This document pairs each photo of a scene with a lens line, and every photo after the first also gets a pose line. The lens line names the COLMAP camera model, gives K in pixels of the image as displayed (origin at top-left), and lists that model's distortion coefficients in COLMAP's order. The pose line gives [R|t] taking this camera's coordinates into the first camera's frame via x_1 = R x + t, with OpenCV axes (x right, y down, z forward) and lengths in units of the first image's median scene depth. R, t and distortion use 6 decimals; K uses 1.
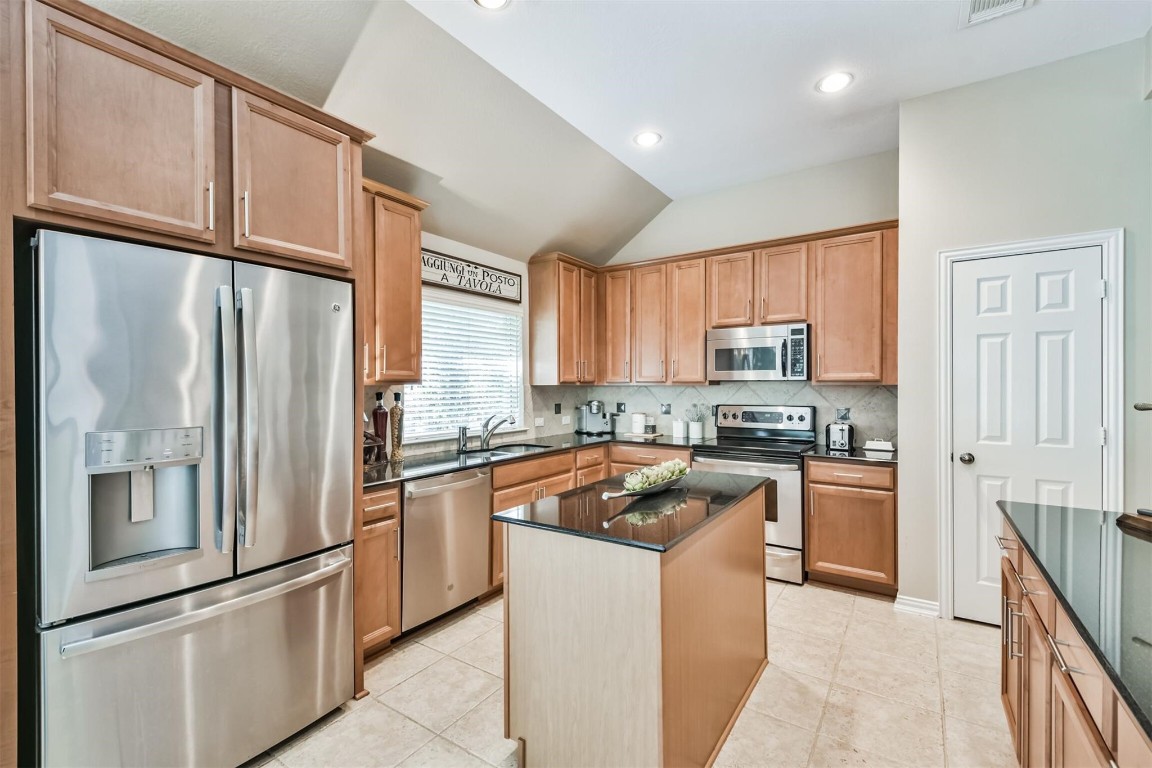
lens RADIAL K [[496.1, 0, 576.0], [0, 496.1, 384.0], [0, 0, 1]] dist [-0.002175, -0.000556]
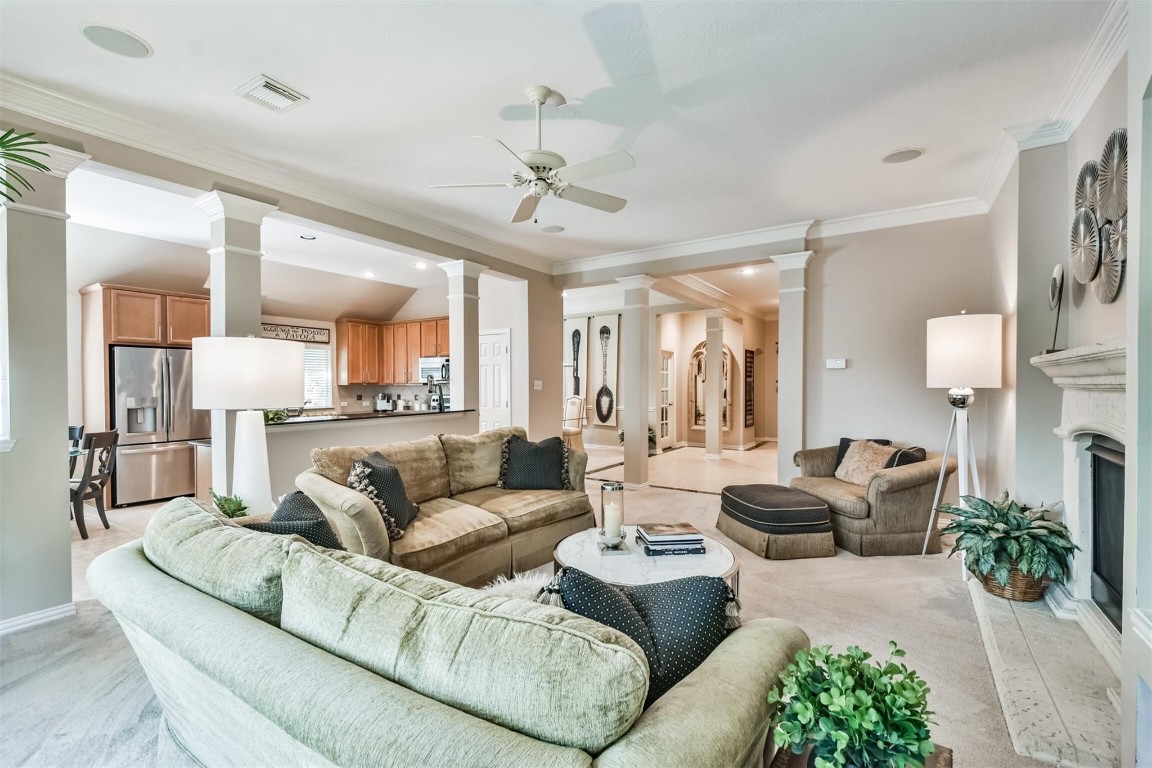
lens RADIAL K [[502.5, 0, 576.0], [0, 502.5, 384.0], [0, 0, 1]] dist [0.000143, -0.000042]
pose [[0.999804, -0.003873, 0.019436, 0.864210], [0.003849, 0.999992, 0.001256, -0.000353], [-0.019441, -0.001181, 0.999810, -1.056519]]
